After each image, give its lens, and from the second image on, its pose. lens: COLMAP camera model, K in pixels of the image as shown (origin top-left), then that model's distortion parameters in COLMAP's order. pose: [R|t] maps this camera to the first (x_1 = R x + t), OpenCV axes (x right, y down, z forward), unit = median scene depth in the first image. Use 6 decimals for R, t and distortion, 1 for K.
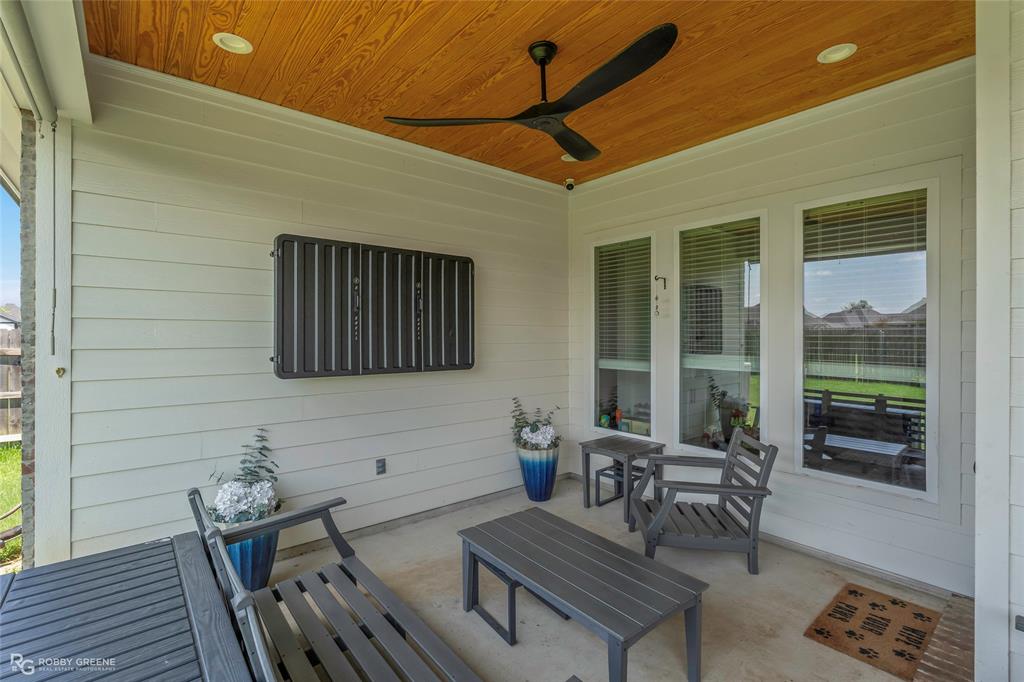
lens RADIAL K [[462.7, 0, 514.2], [0, 462.7, 336.6], [0, 0, 1]] dist [0.003908, 0.000427]
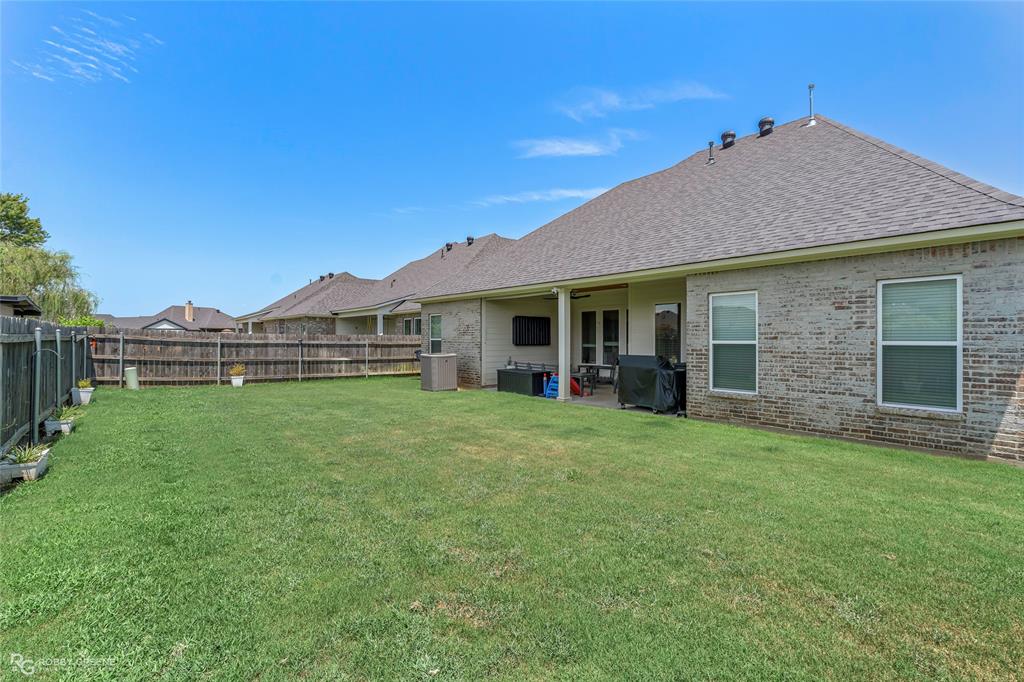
lens RADIAL K [[462.7, 0, 514.9], [0, 462.7, 333.2], [0, 0, 1]] dist [0.003908, 0.000427]
pose [[0.999855, 0.000996, 0.016994, -0.424509], [-0.000737, 0.999884, -0.015238, 0.023913], [-0.017007, 0.015223, 0.999739, -2.721140]]
